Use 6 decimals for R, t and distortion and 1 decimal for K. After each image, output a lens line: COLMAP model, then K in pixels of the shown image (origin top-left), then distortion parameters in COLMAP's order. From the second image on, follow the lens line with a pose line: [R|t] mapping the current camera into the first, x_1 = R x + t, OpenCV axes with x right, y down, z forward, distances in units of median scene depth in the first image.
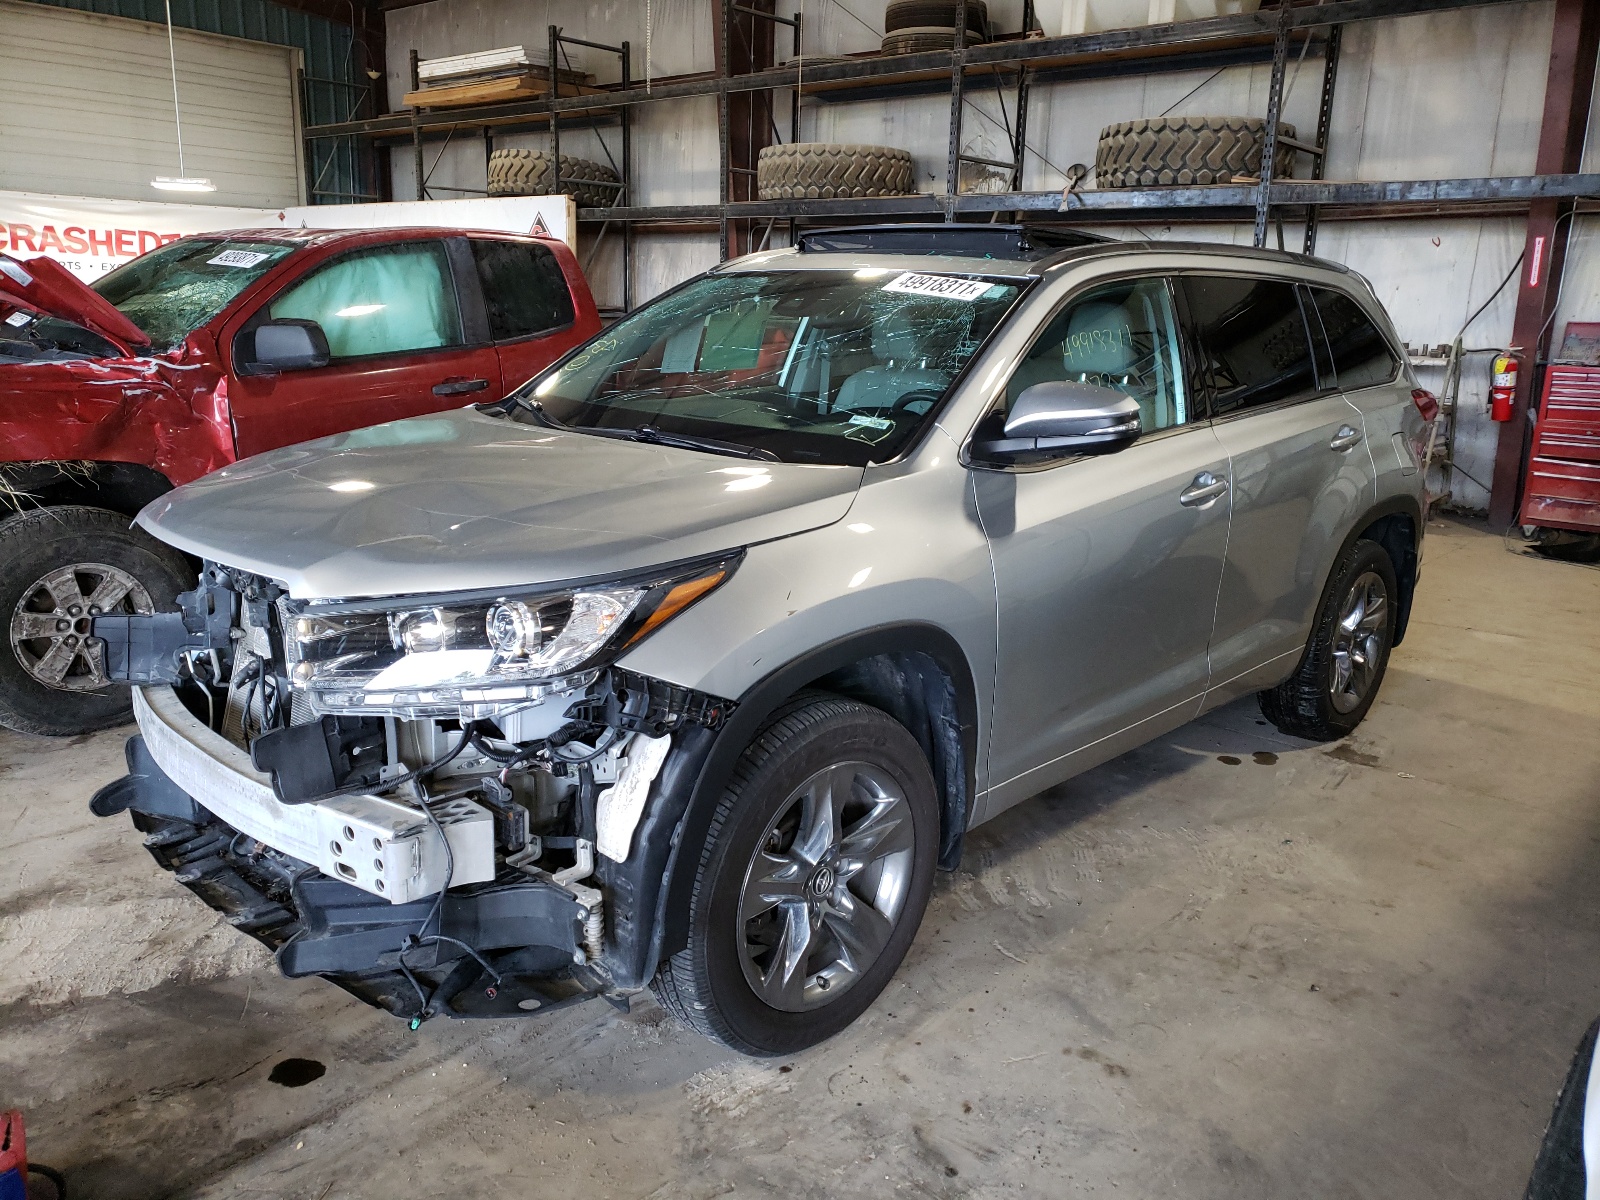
lens RADIAL K [[1256.4, 0, 800.2], [0, 1256.4, 582.6], [0, 0, 1]] dist [0.021339, 0.006492]
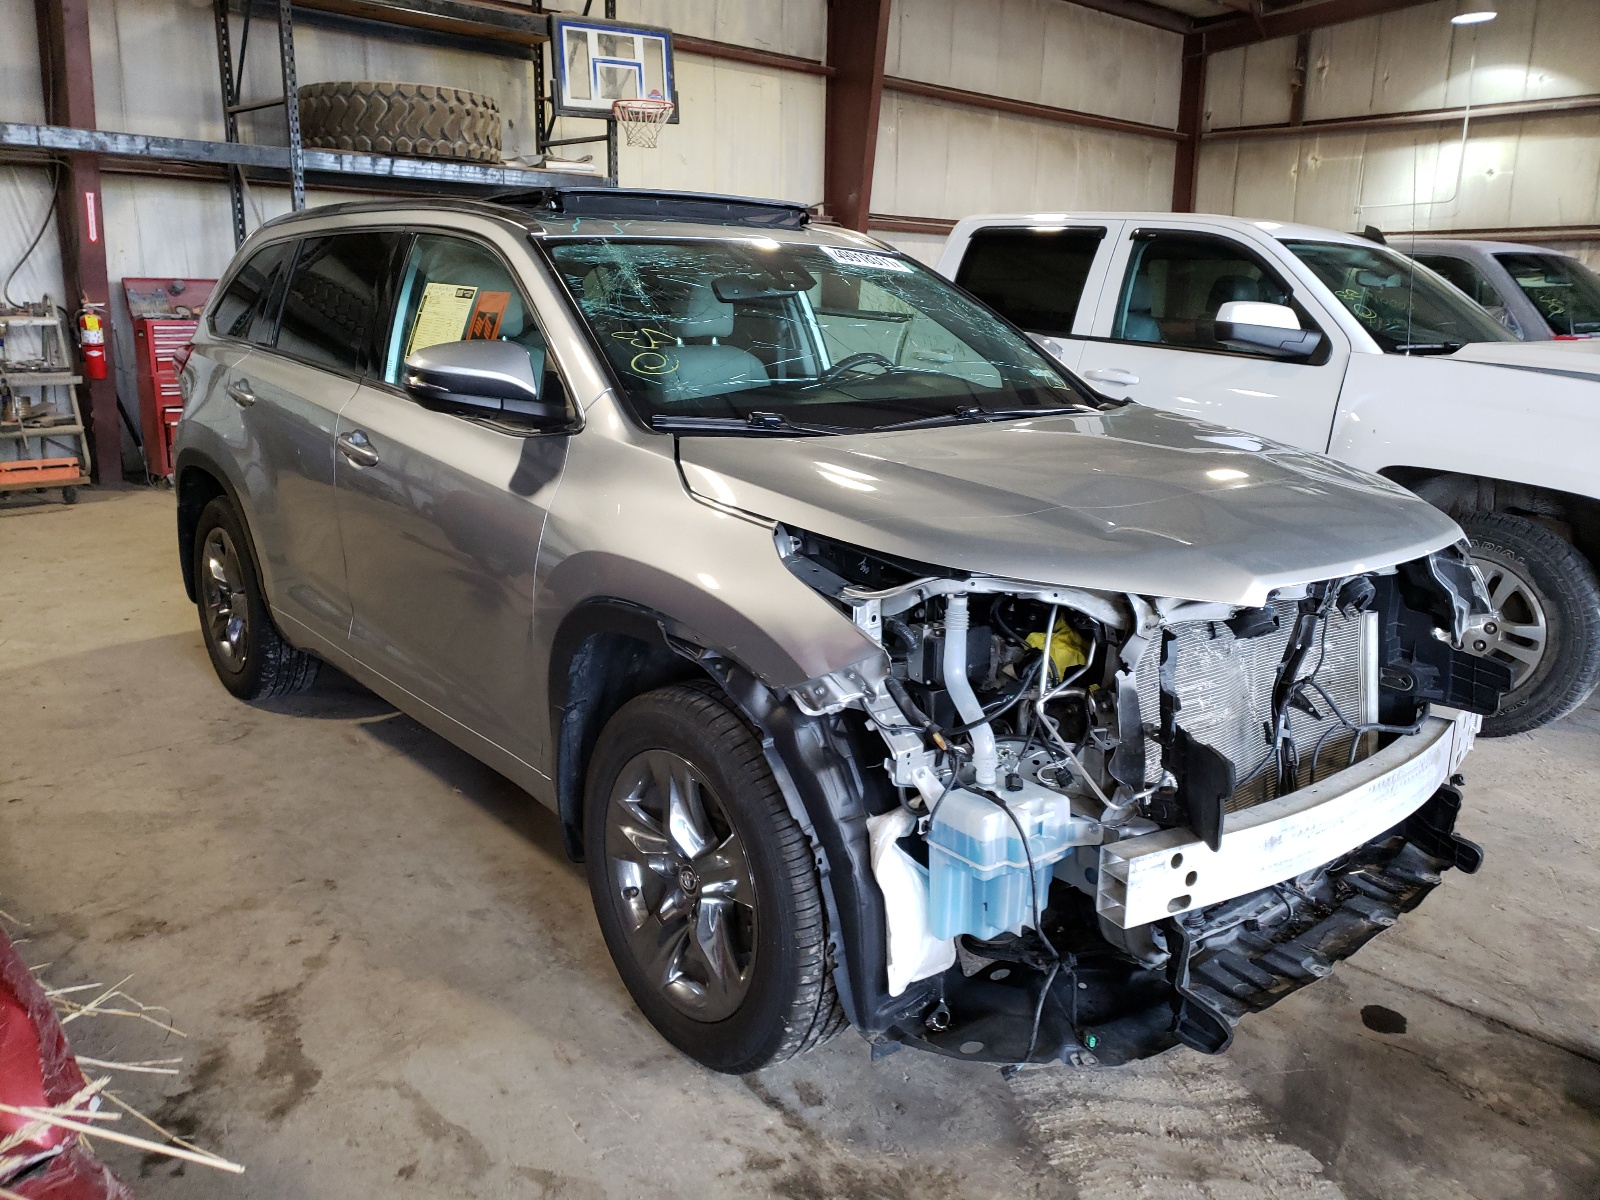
lens RADIAL K [[1256.4, 0, 800.2], [0, 1256.4, 582.6], [0, 0, 1]] dist [0.021339, 0.006492]
pose [[0.075014, -0.257001, 0.963495, -0.887143], [0.214175, 0.947821, 0.236145, -0.206777], [-0.973911, 0.188642, 0.126143, 0.827472]]
